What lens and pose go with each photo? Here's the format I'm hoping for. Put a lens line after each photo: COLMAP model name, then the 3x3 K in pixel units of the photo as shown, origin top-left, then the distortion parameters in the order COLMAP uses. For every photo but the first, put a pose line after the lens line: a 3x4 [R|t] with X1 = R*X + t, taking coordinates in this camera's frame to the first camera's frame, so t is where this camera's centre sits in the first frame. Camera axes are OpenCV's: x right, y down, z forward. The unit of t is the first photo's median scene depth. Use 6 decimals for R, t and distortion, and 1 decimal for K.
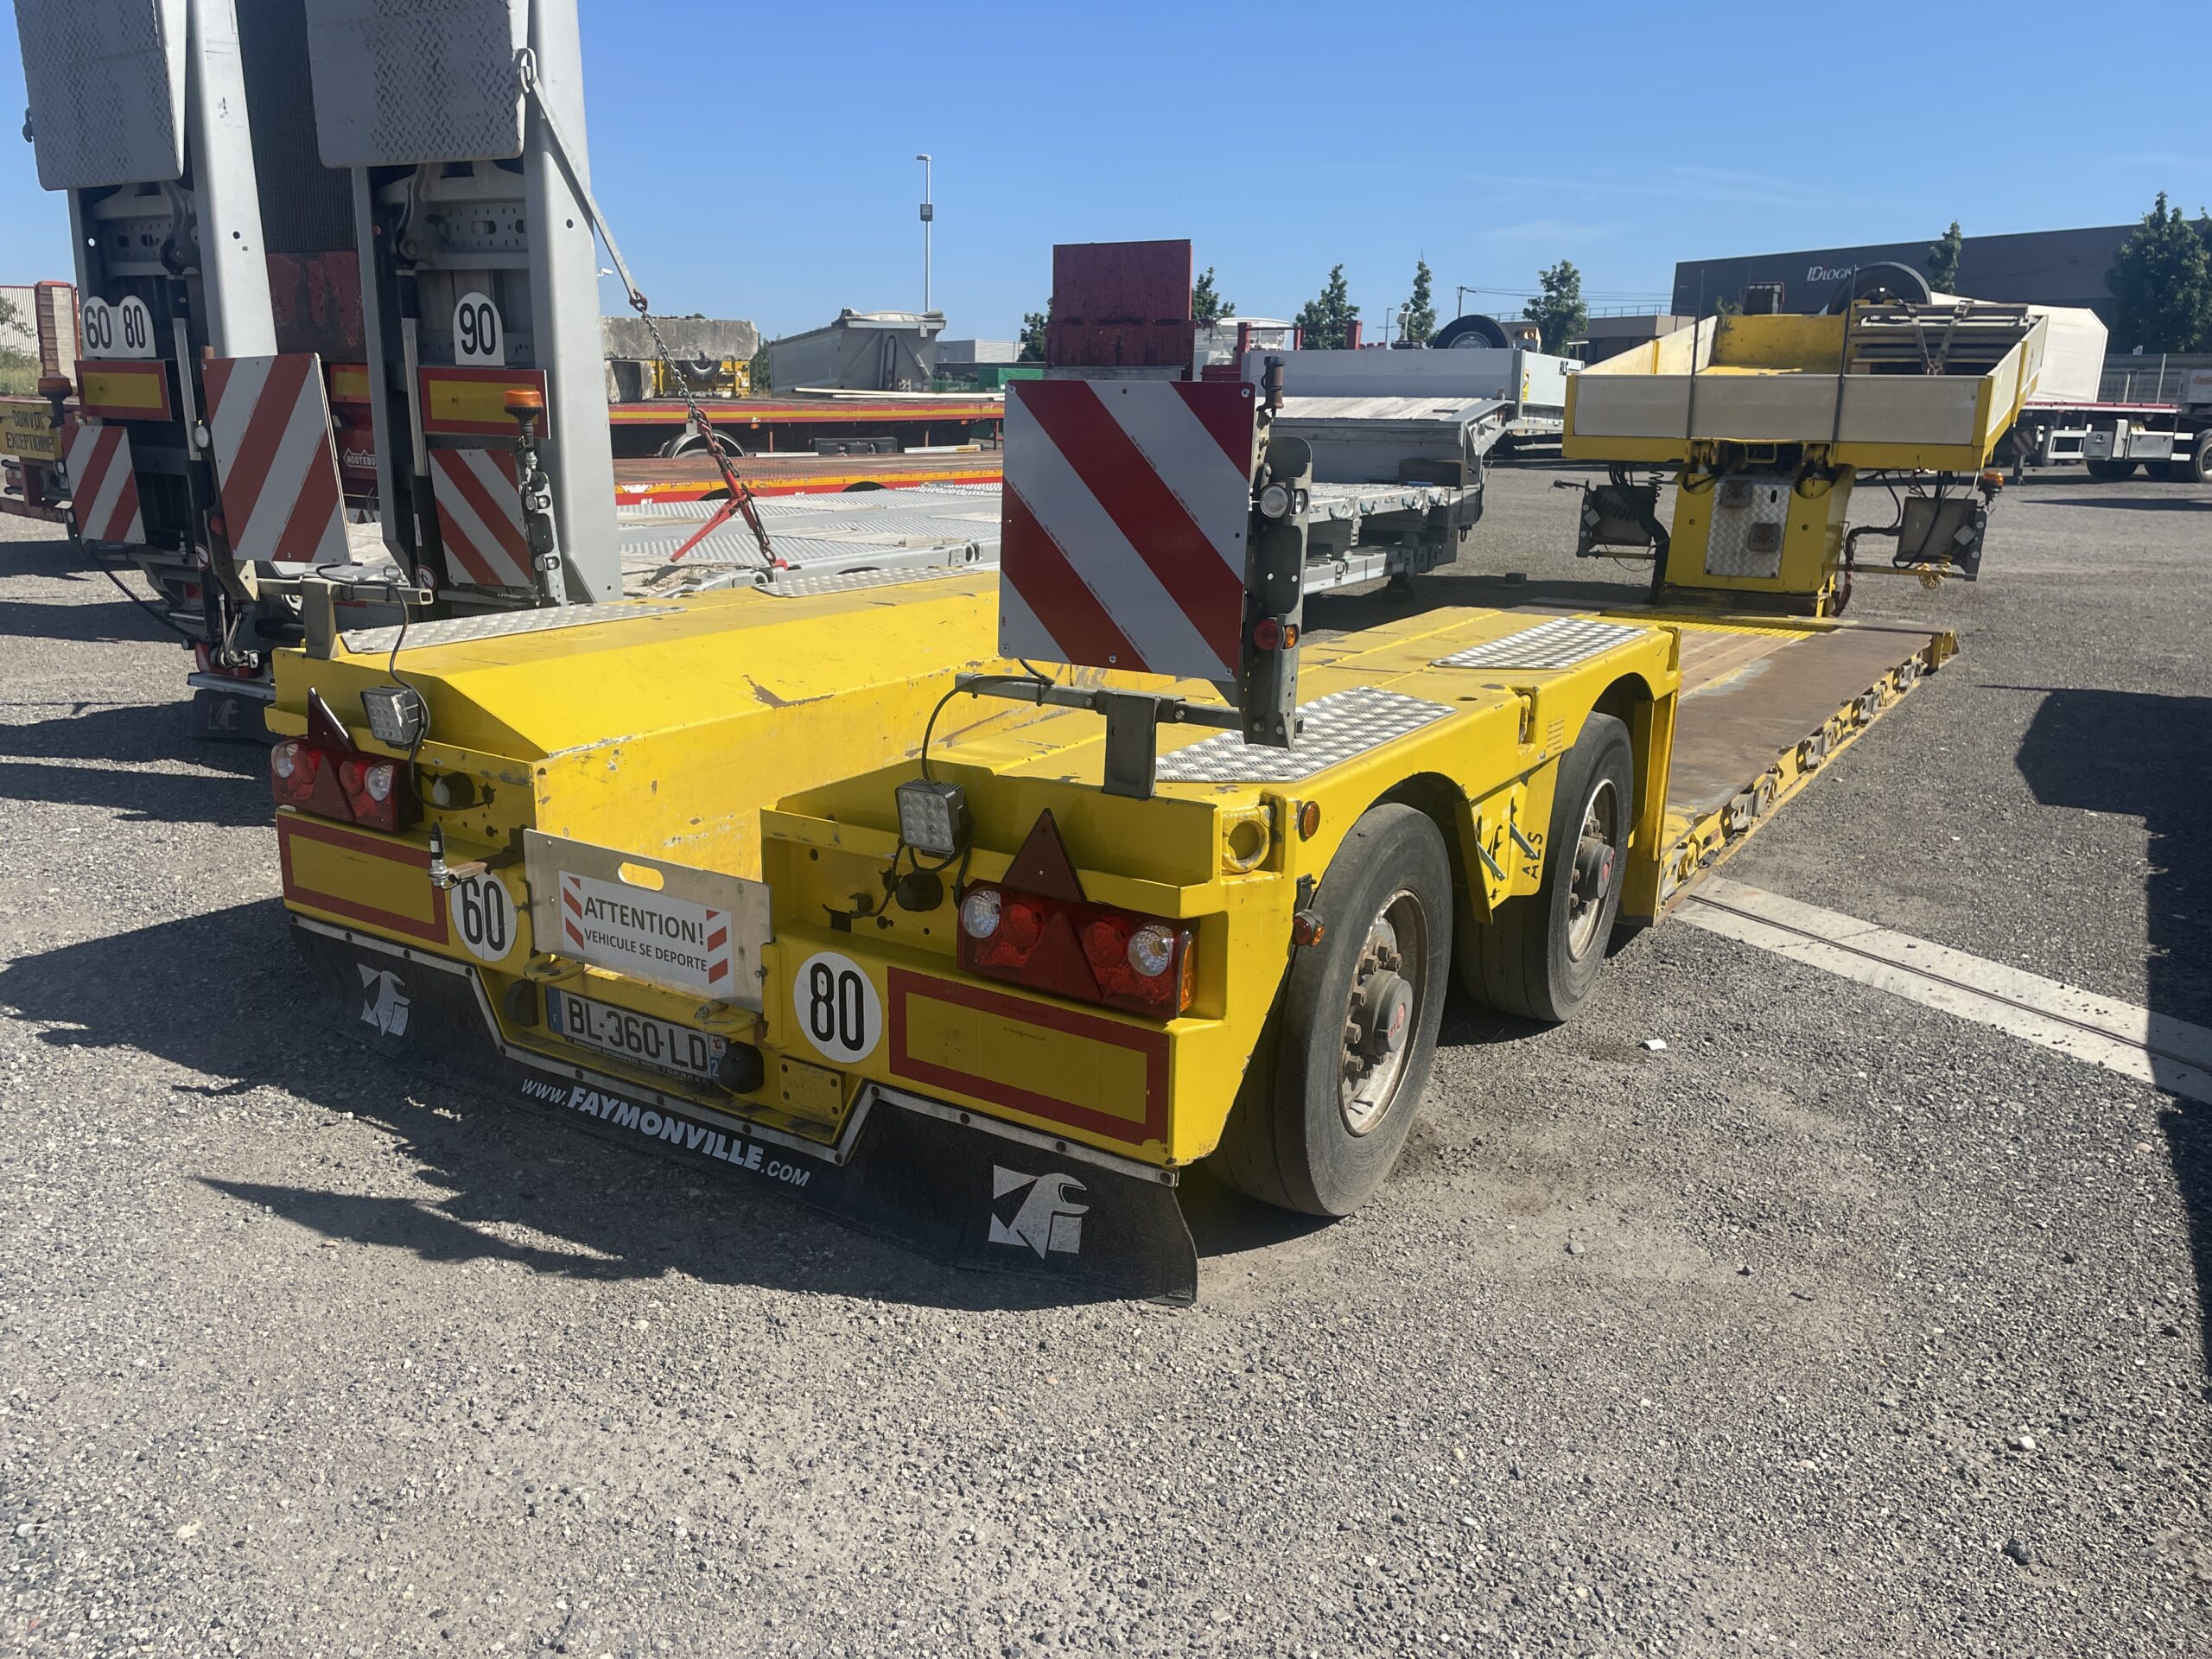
lens RADIAL K [[1705.7, 0, 1091.1], [0, 1705.7, 821.6], [0, 0, 1]] dist [0.102591, -0.165719]
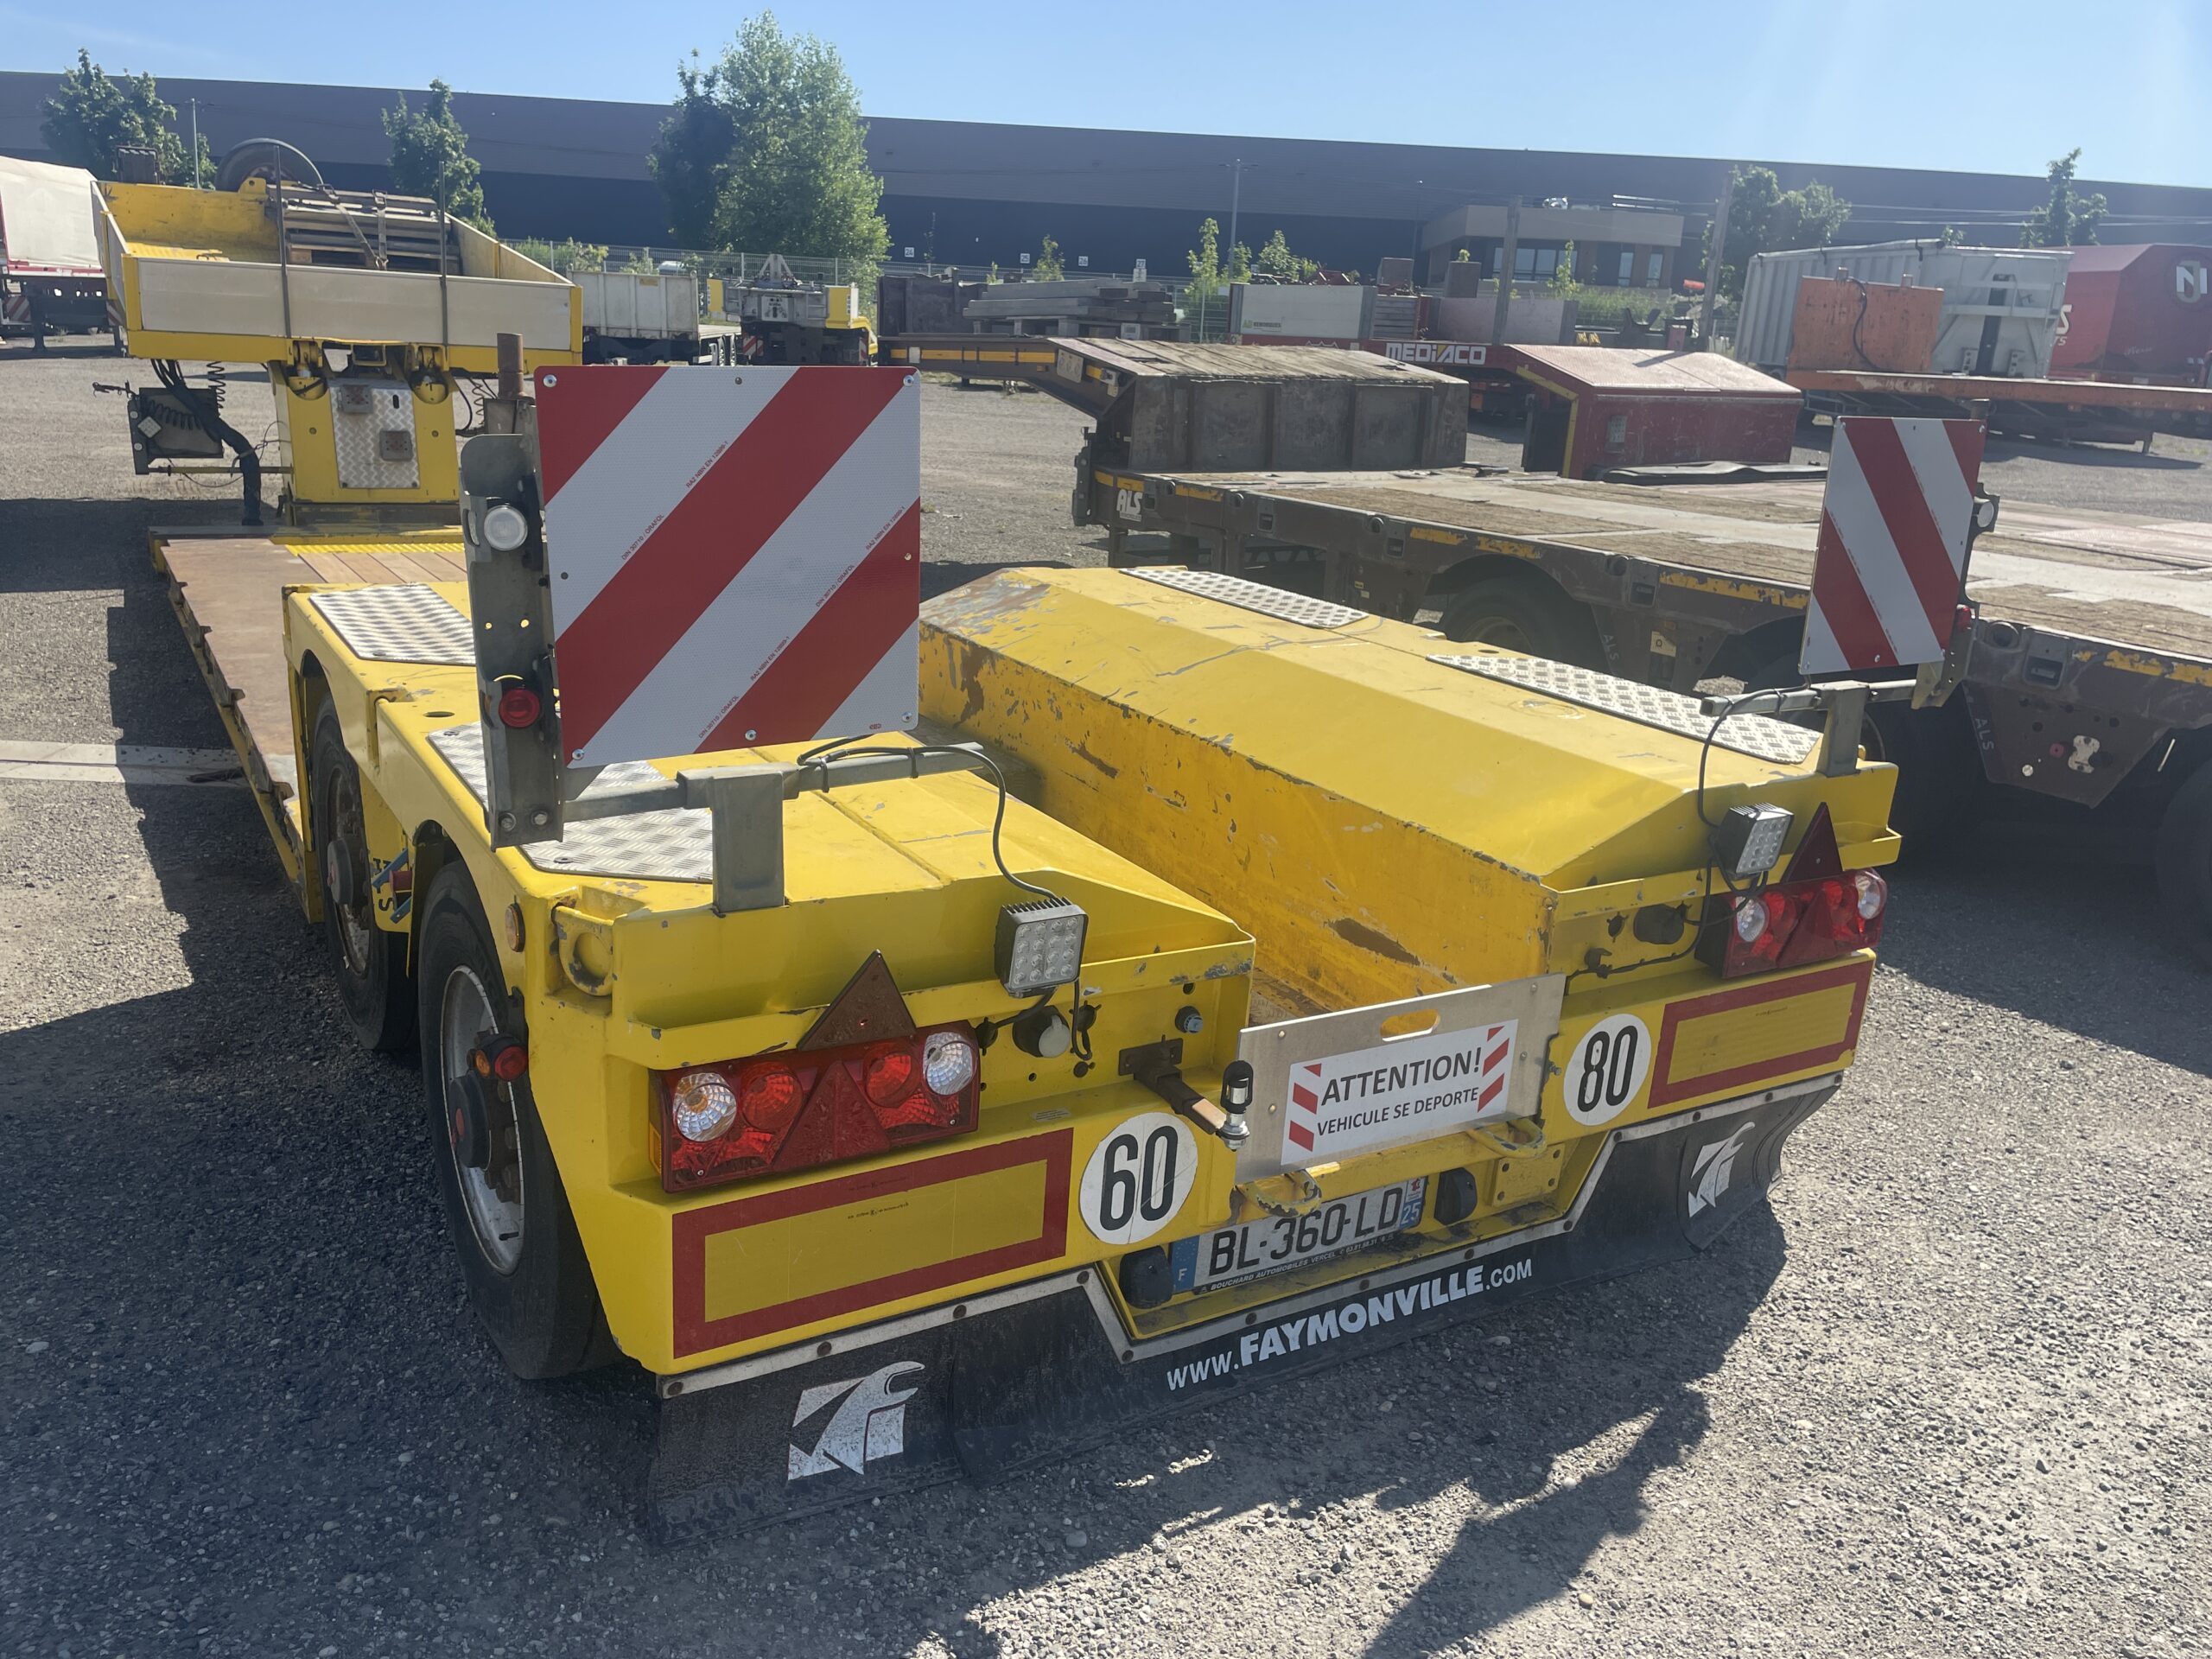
lens RADIAL K [[1705.7, 0, 1091.1], [0, 1705.7, 821.6], [0, 0, 1]] dist [0.102591, -0.165719]
pose [[0.434368, -0.240615, 0.868003, -0.937550], [0.168167, 0.968380, 0.184285, -0.220333], [-0.884898, 0.065921, 0.461097, 0.692730]]
